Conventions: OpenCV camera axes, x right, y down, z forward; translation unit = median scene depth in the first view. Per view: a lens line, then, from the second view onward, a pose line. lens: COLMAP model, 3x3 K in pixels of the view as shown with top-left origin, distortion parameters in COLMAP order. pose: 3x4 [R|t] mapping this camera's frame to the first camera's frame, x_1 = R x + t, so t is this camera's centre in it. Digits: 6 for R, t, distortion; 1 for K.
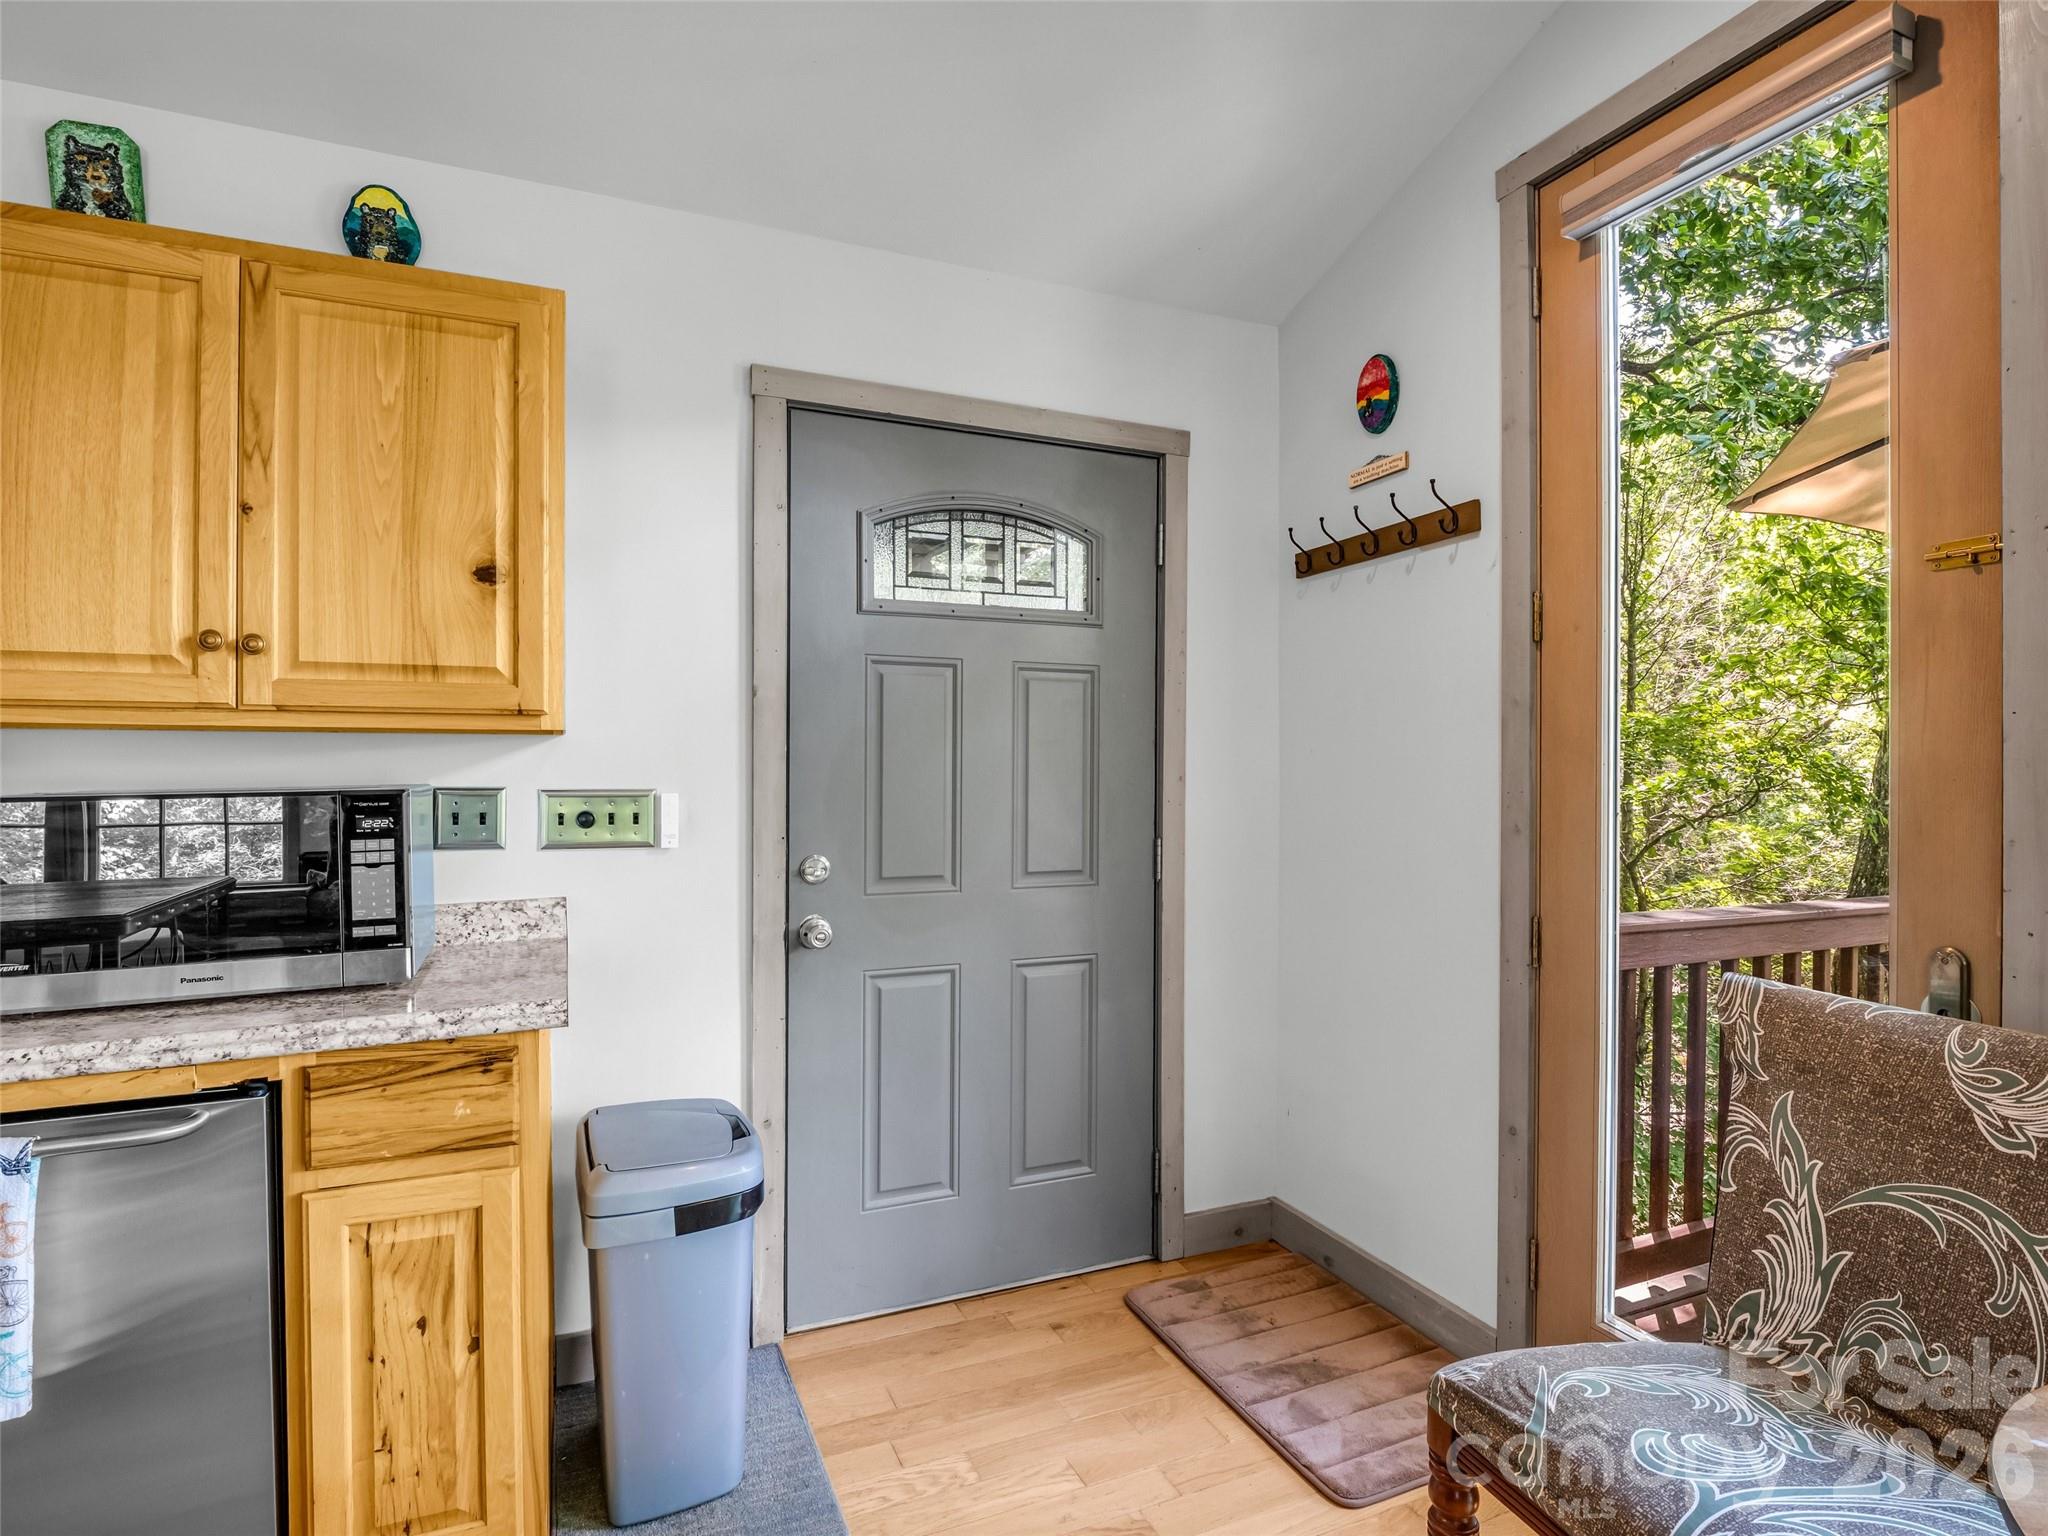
lens RADIAL K [[1044.0, 0, 1039.3], [0, 1044.0, 765.2], [0, 0, 1]] dist [-0.020402, 0.002305]
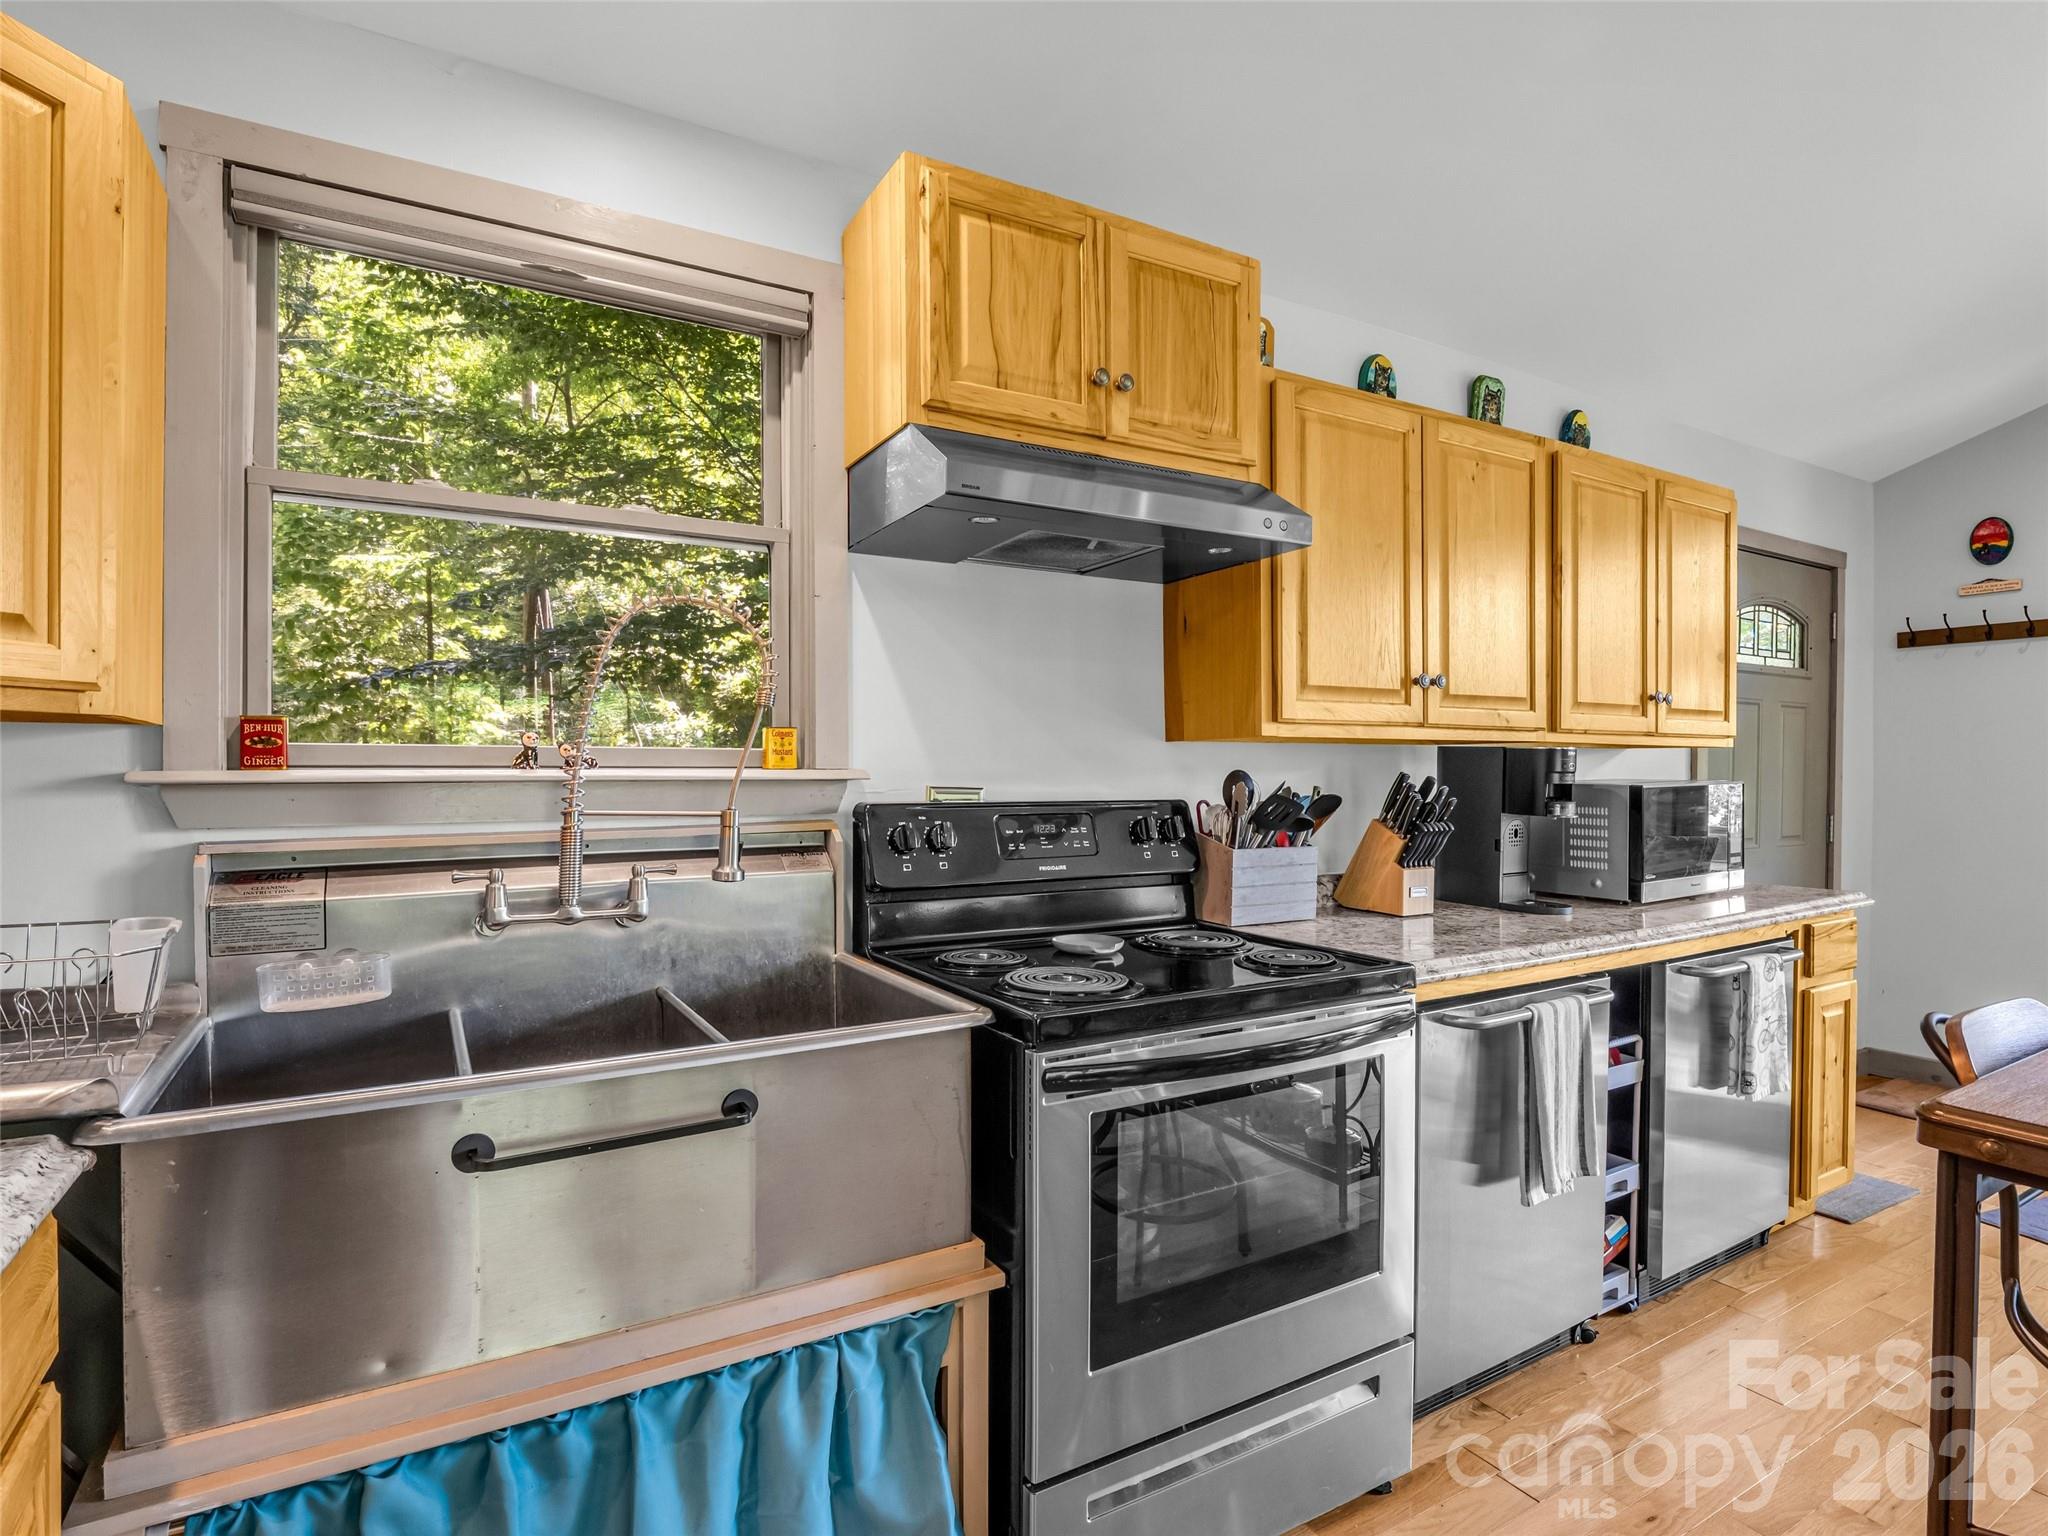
lens RADIAL K [[1044.0, 0, 1015.1], [0, 1044.0, 756.1], [0, 0, 1]] dist [-0.020402, 0.002305]
pose [[0.993332, 0.004366, 0.115205, -1.381094], [-0.003642, 0.999972, -0.006493, -0.001609], [-0.115230, 0.006030, 0.993321, -0.426126]]
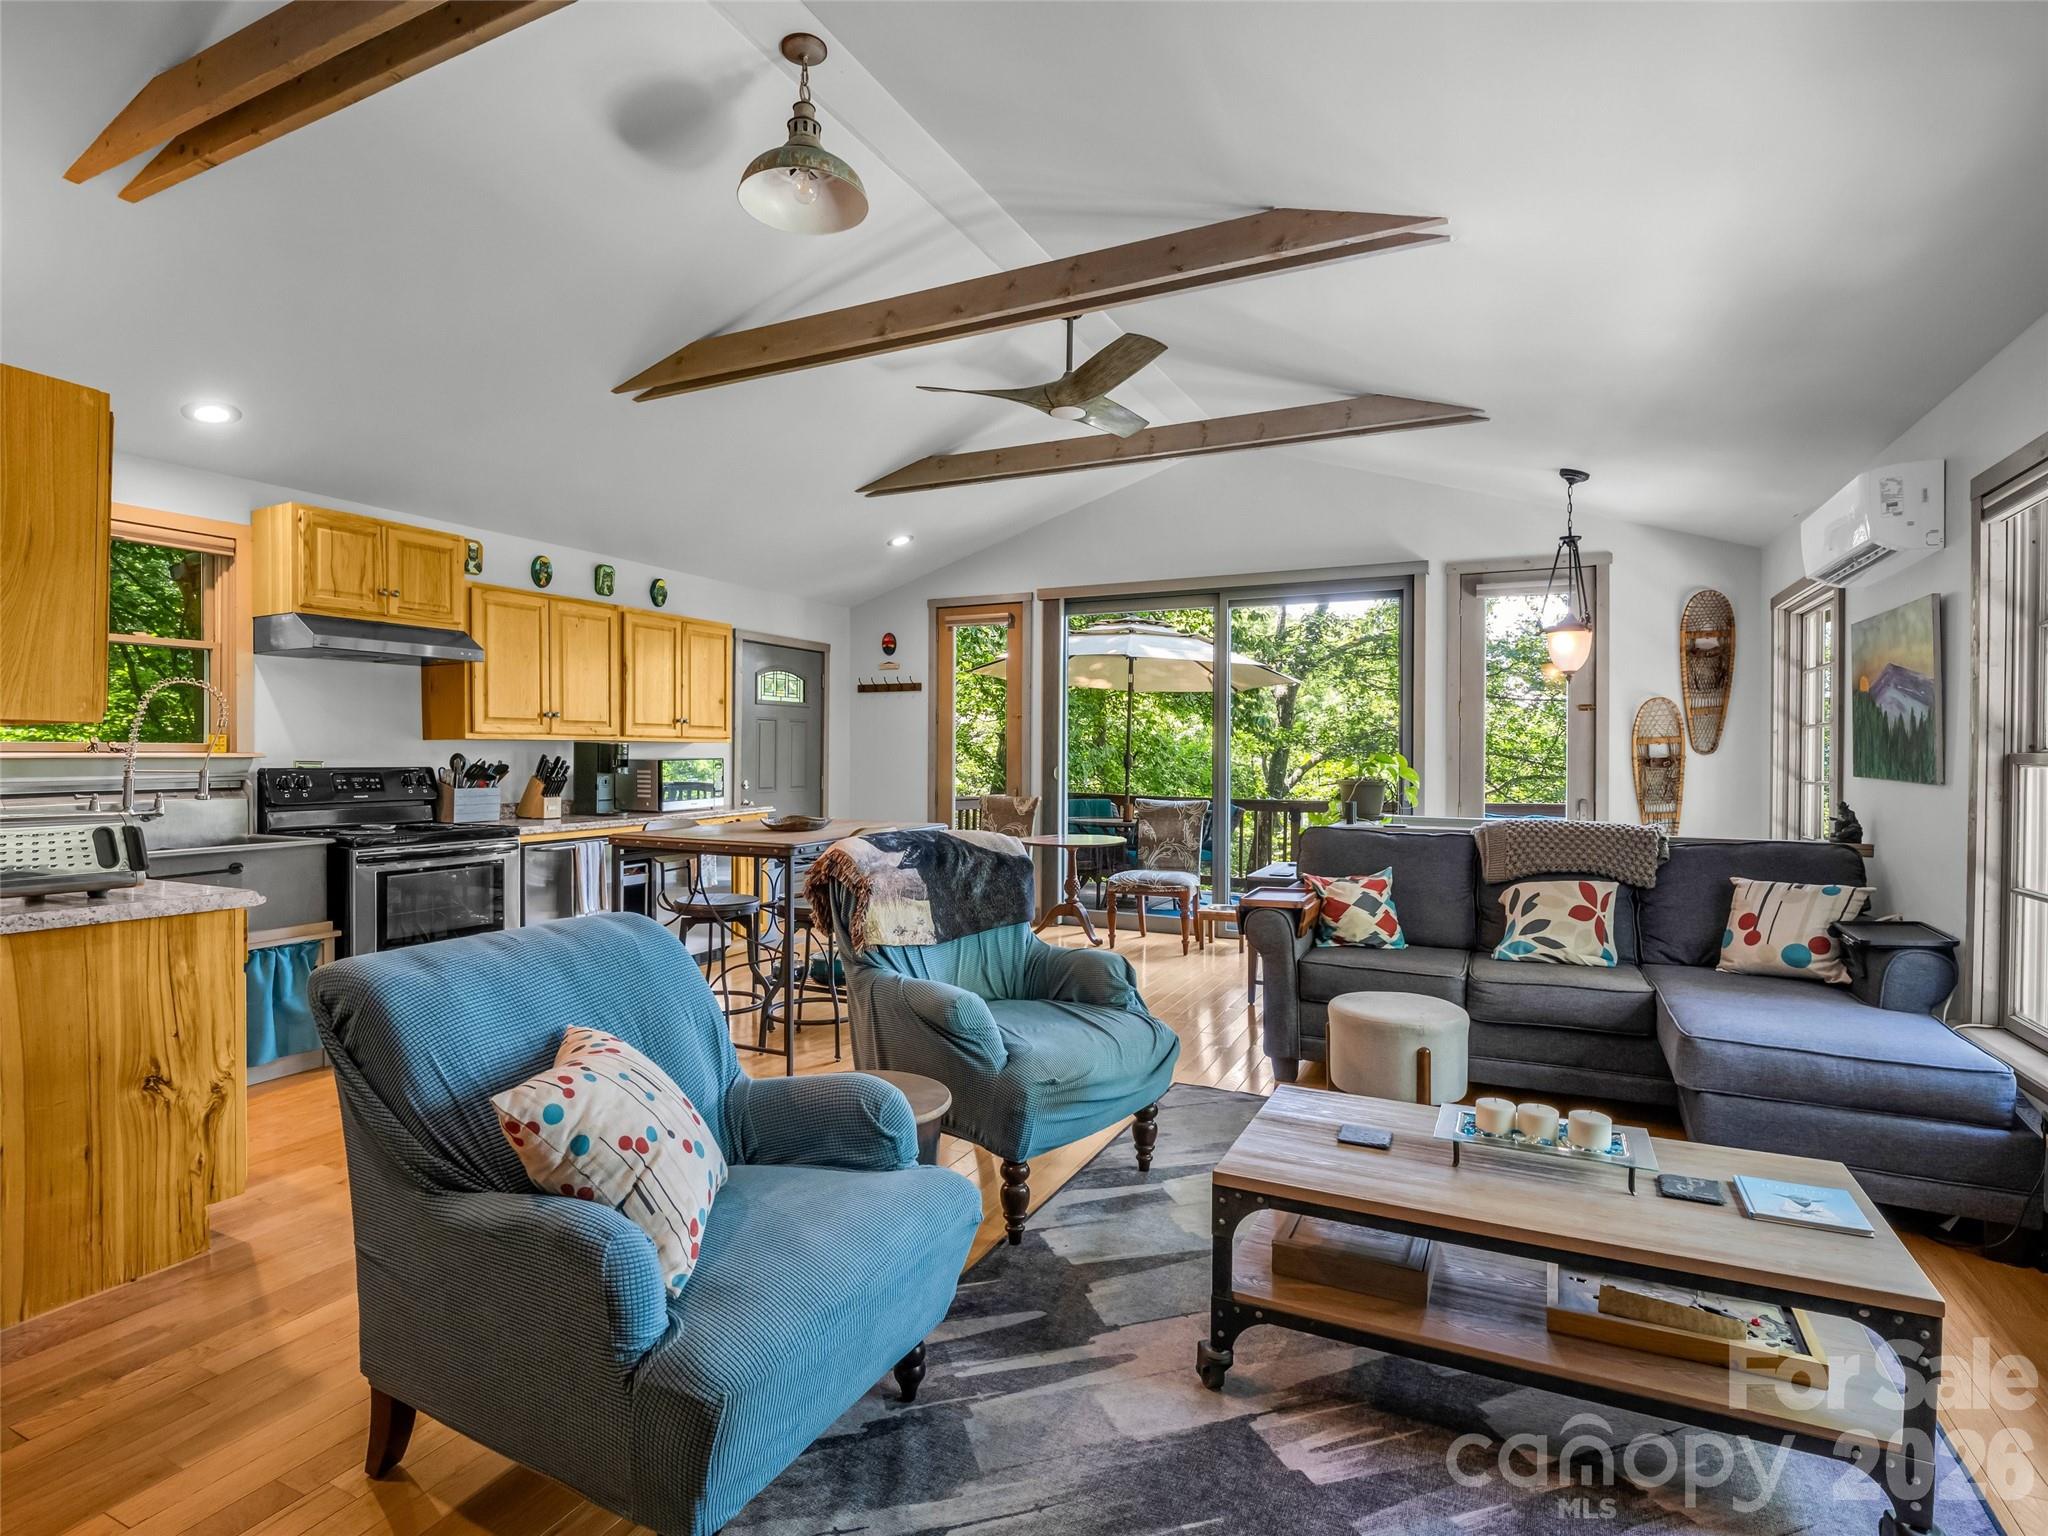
lens RADIAL K [[1024.8, 0, 1027.4], [0, 1024.8, 756.3], [0, 0, 1]] dist [-0.022633, 0.003276]
pose [[0.746043, 0.000299, 0.665898, -1.588586], [-0.006051, 0.999962, 0.006330, -0.009672], [-0.665871, -0.008752, 0.746016, -1.835259]]
